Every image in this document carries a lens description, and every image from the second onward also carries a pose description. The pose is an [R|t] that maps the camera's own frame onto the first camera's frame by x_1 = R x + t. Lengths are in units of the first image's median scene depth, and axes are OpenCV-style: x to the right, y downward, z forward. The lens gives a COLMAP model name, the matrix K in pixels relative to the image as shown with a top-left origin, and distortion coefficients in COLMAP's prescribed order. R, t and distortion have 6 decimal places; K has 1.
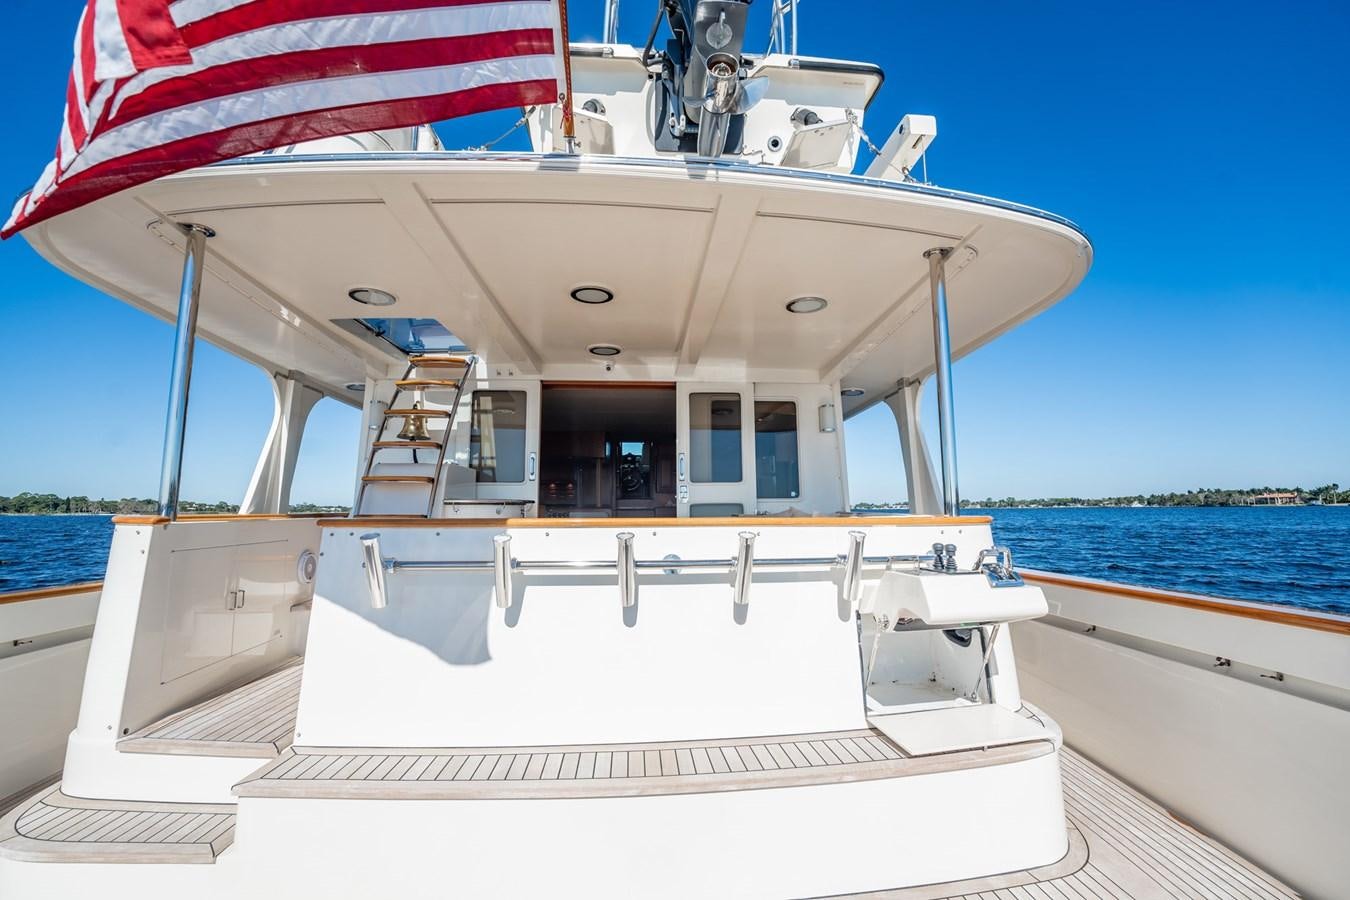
lens RADIAL K [[567.2, 0, 682.0], [0, 567.2, 449.0], [0, 0, 1]] dist [-0.002559, -0.000381]
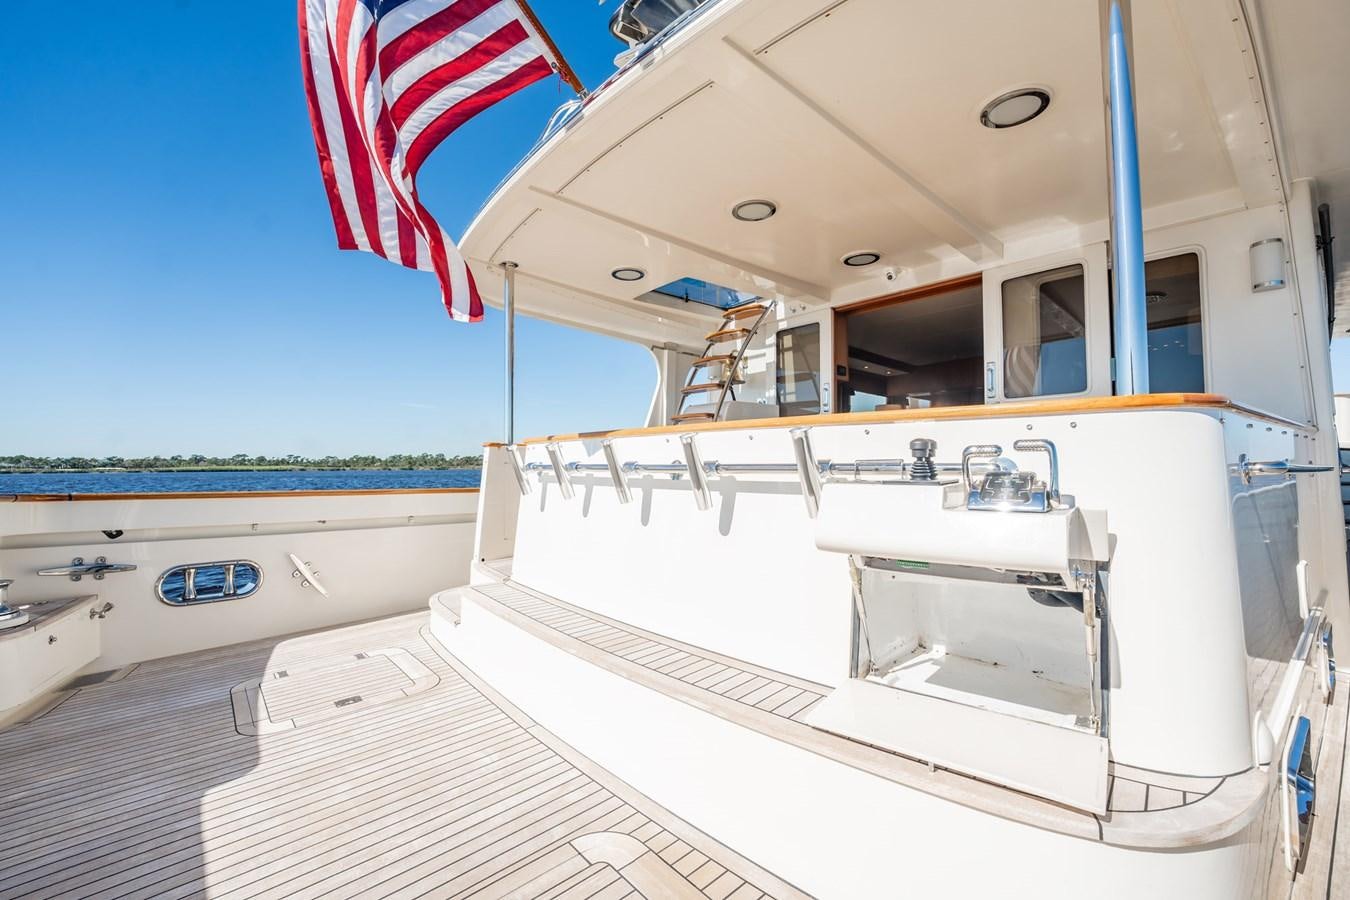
lens RADIAL K [[567.2, 0, 682.0], [0, 567.2, 449.0], [0, 0, 1]] dist [-0.002559, -0.000381]
pose [[0.601334, -0.022592, -0.798678, 0.377474], [0.086789, 0.995532, 0.037184, 0.062325], [0.794270, -0.091677, 0.600608, 0.196093]]
